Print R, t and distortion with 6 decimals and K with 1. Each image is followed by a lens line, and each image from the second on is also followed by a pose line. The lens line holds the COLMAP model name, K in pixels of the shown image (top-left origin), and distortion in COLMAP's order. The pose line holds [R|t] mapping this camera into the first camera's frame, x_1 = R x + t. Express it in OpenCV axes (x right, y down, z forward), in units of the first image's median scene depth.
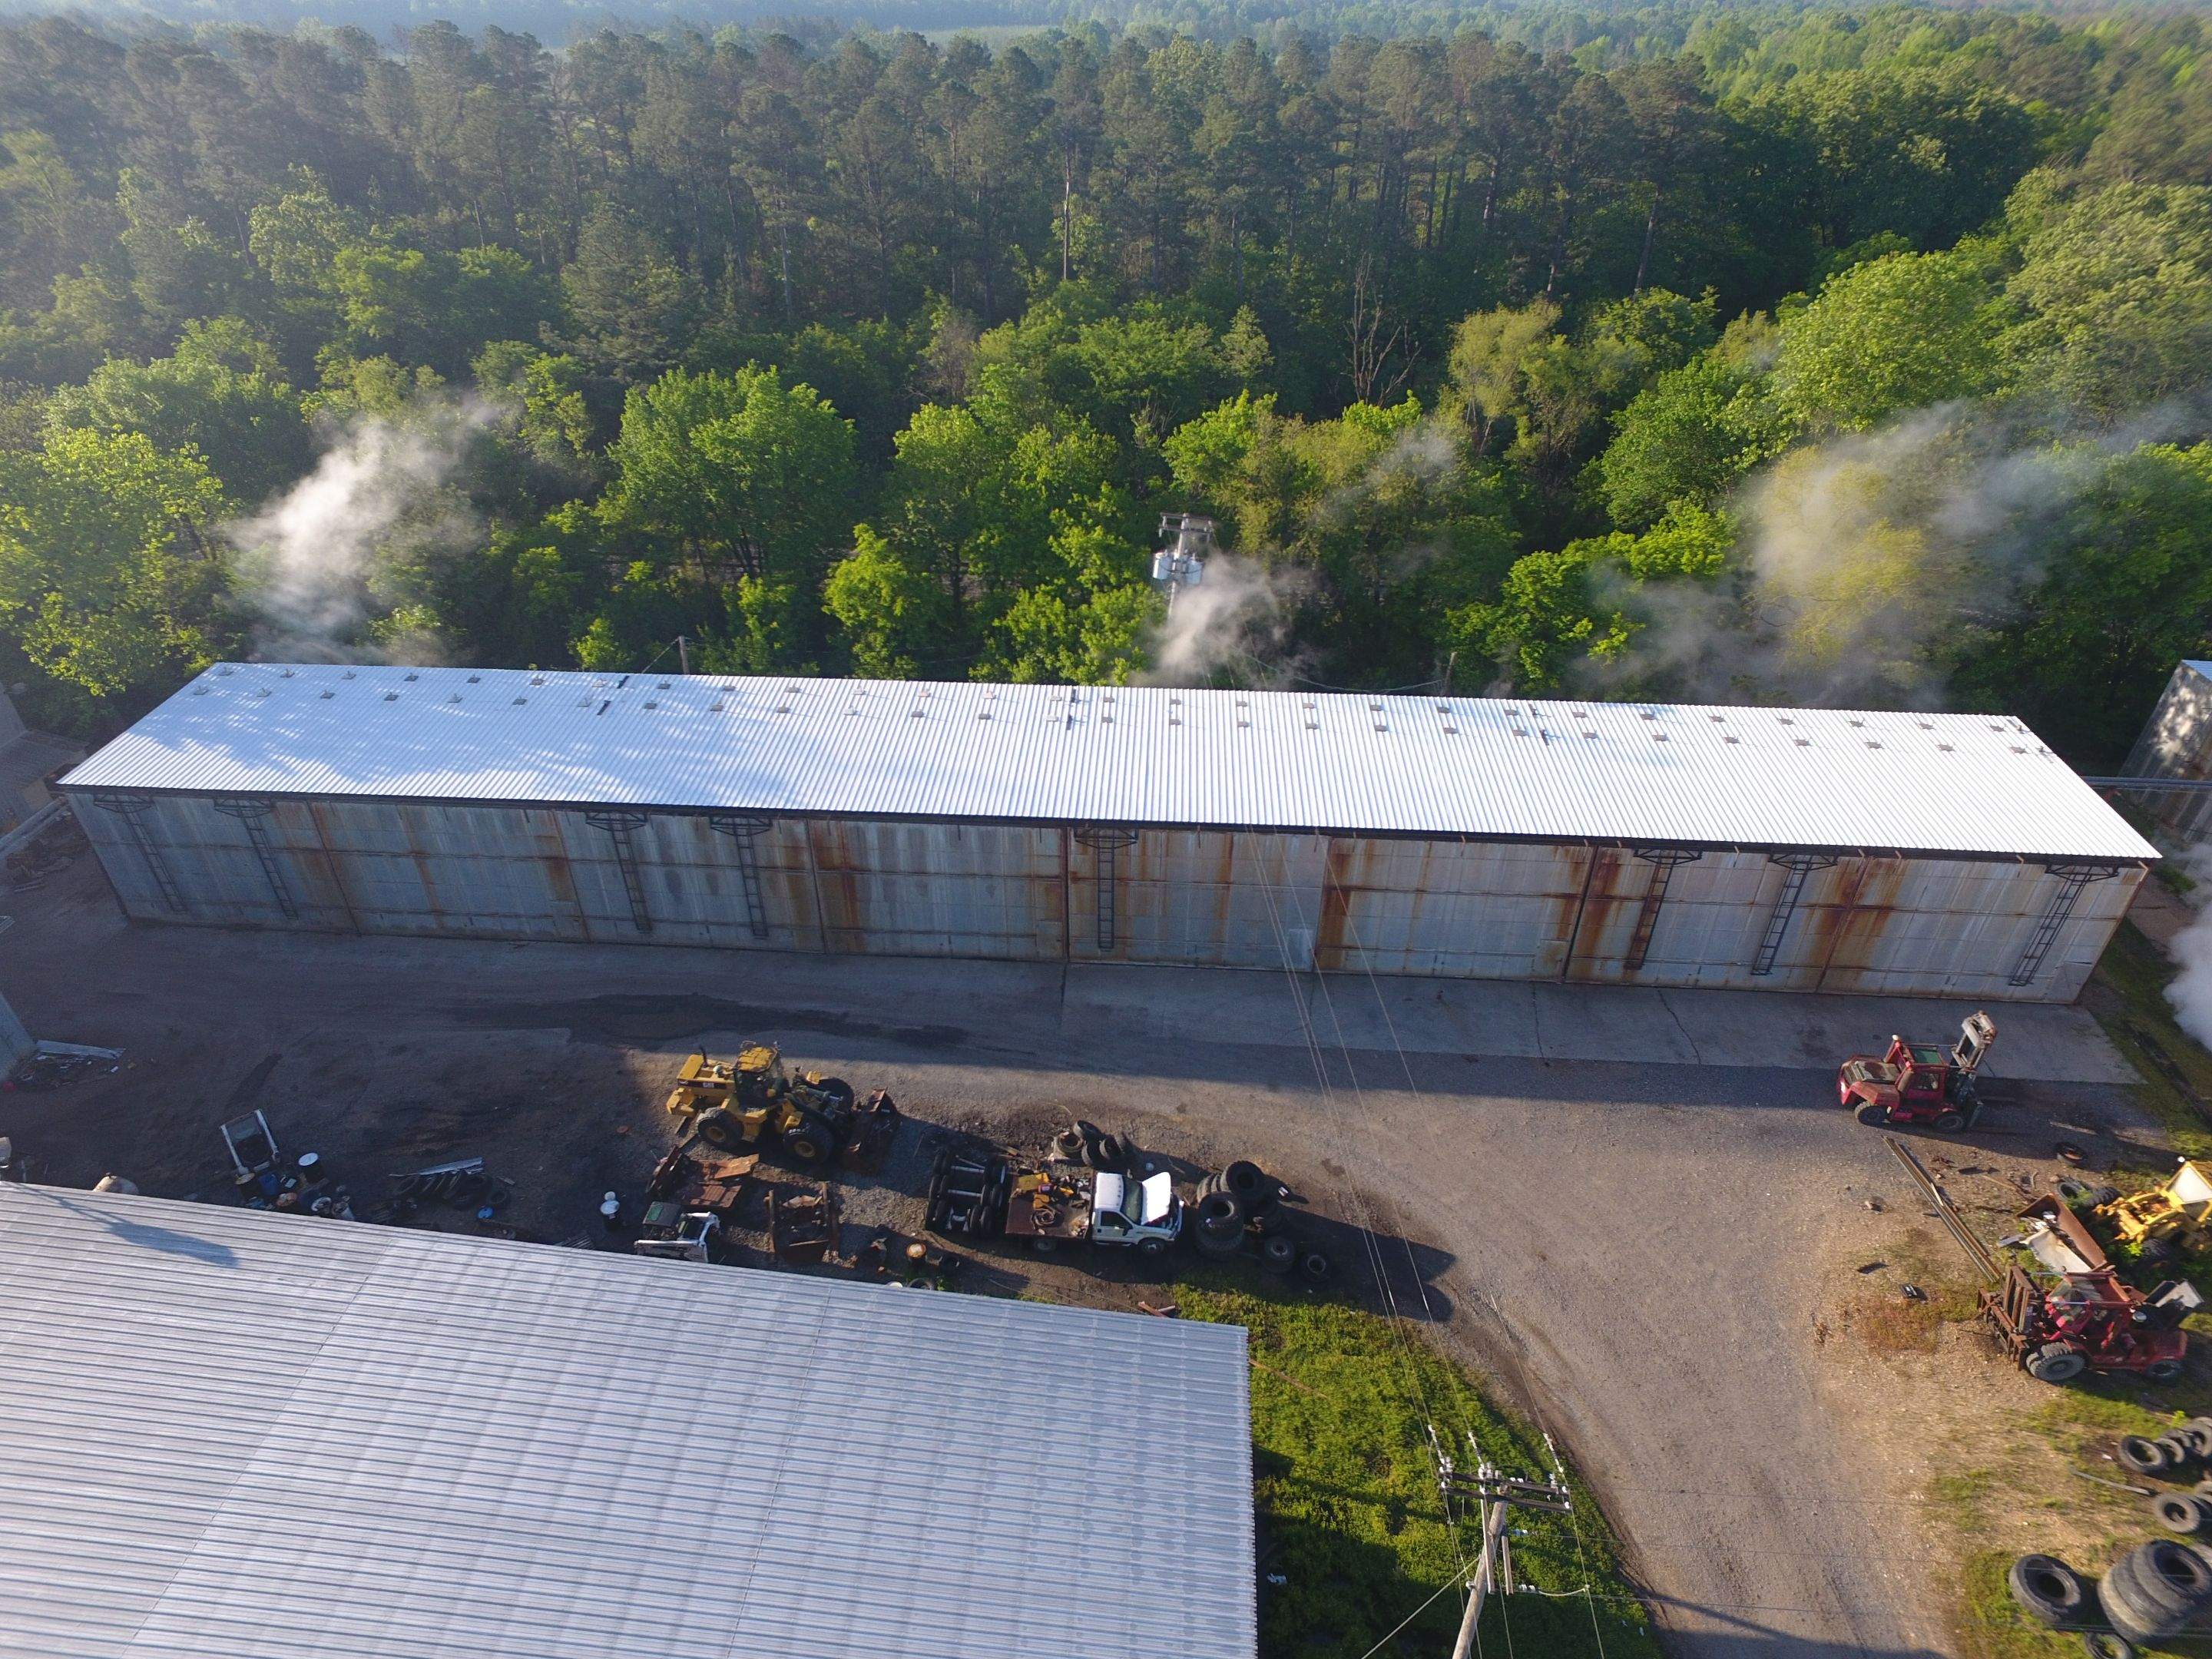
lens RADIAL K [[1289.7, 0, 1091.3], [0, 1289.7, 840.1], [0, 0, 1]] dist [-0.012263, 0.013506]
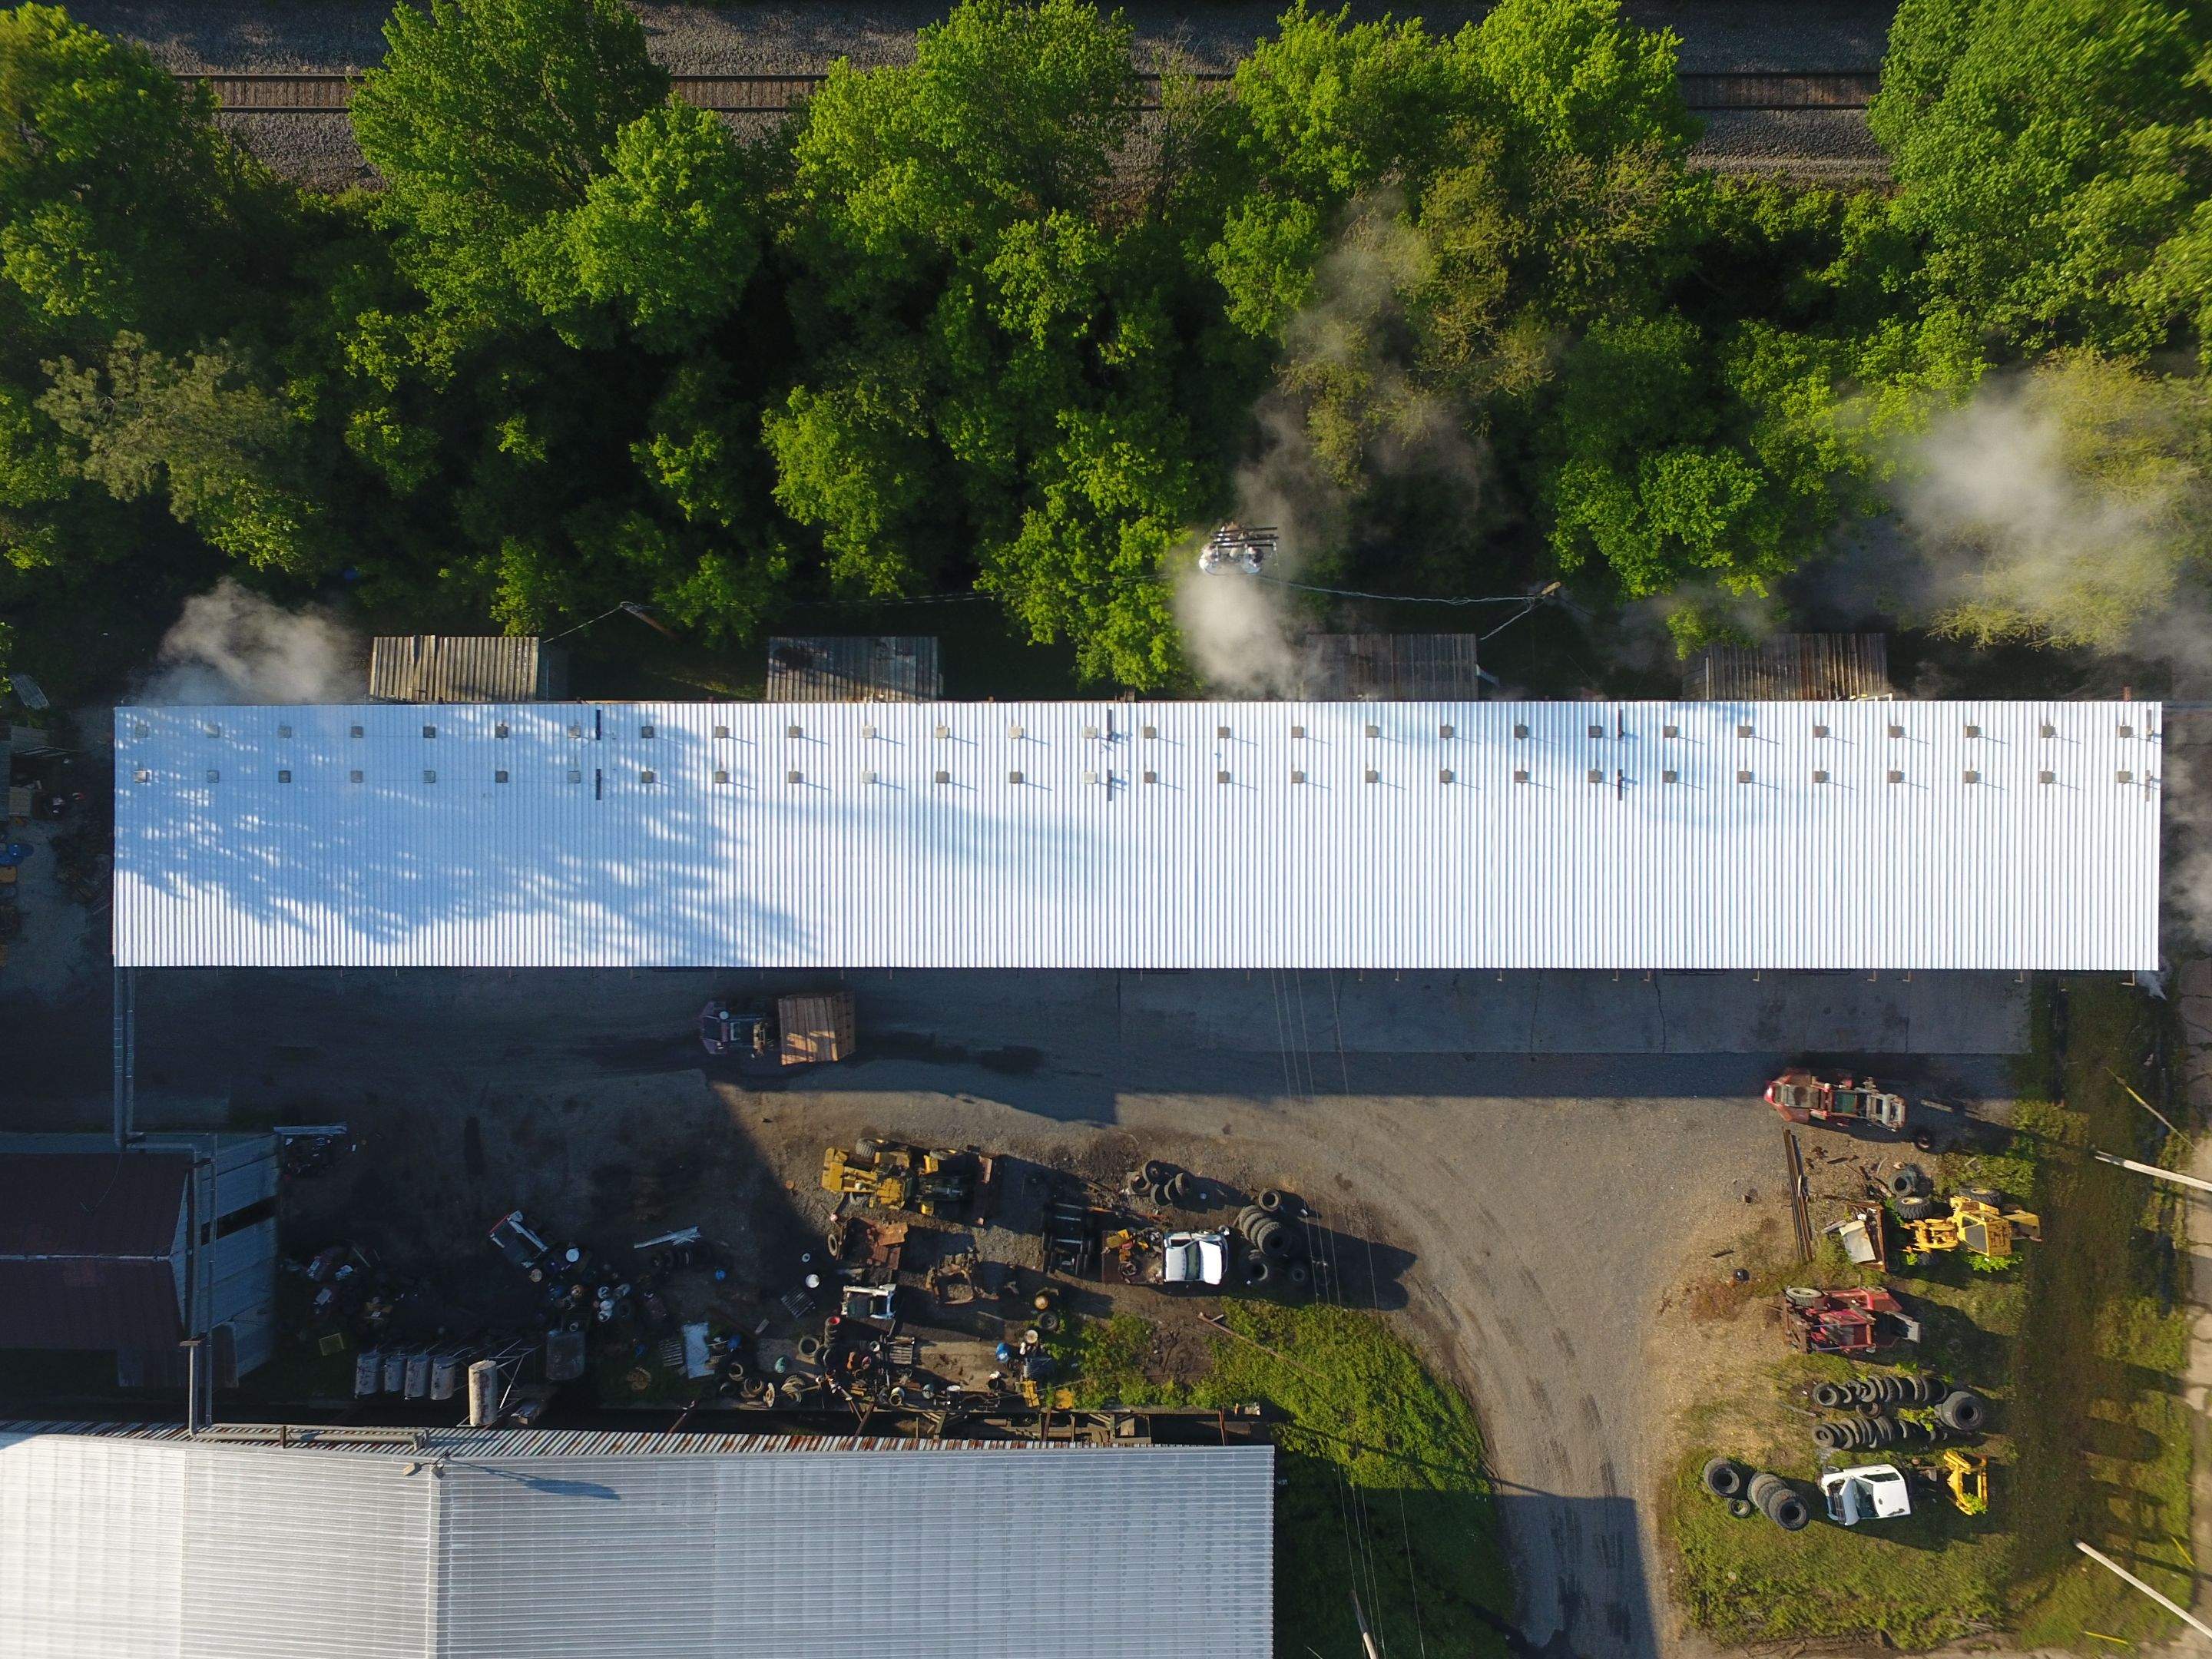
lens RADIAL K [[1289.7, 0, 1095.8], [0, 1289.7, 864.7], [0, 0, 1]] dist [-0.012263, 0.013506]
pose [[0.997764, -0.063257, -0.021560, -0.014425], [0.053924, 0.571445, 0.818867, -1.096656], [-0.039479, -0.818199, 0.573578, 0.572576]]
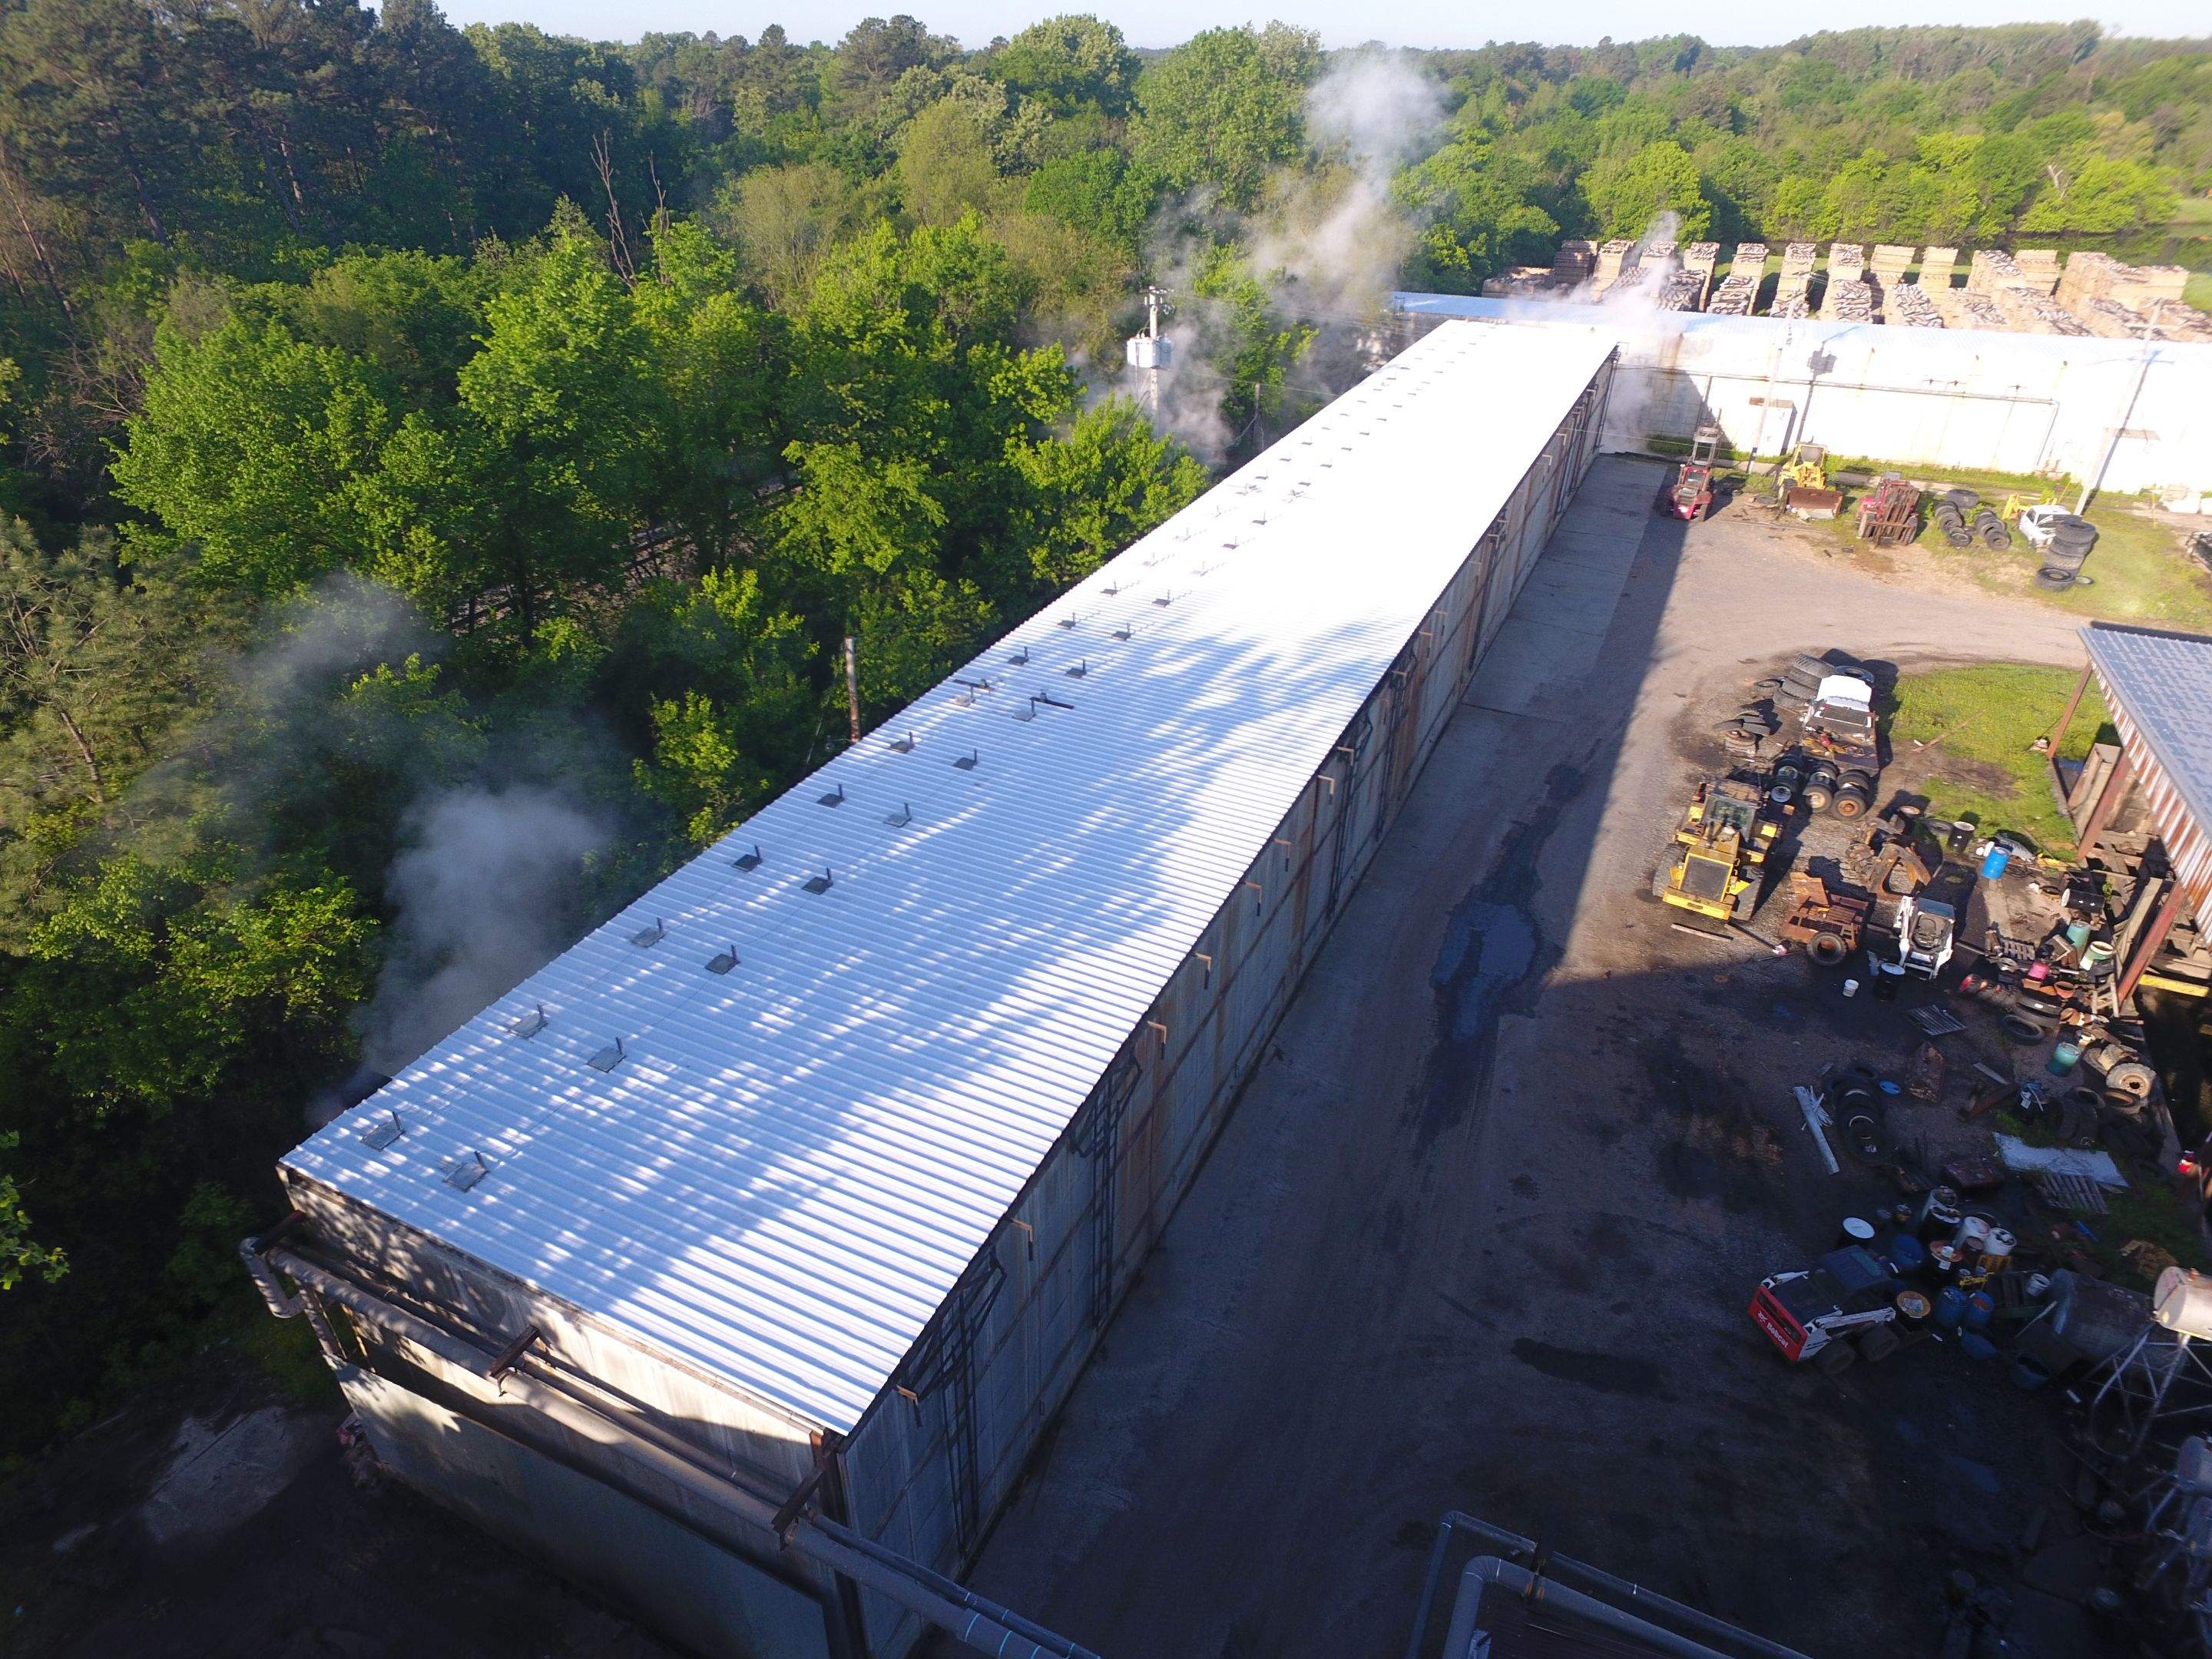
lens RADIAL K [[1289.7, 0, 1089.5], [0, 1289.7, 820.7], [0, 0, 1]] dist [-0.012263, 0.013506]
pose [[0.383020, -0.477567, 0.790712, -1.214097], [0.509236, 0.823334, 0.250597, -0.277444], [-0.770697, 0.306676, 0.558548, 0.921599]]
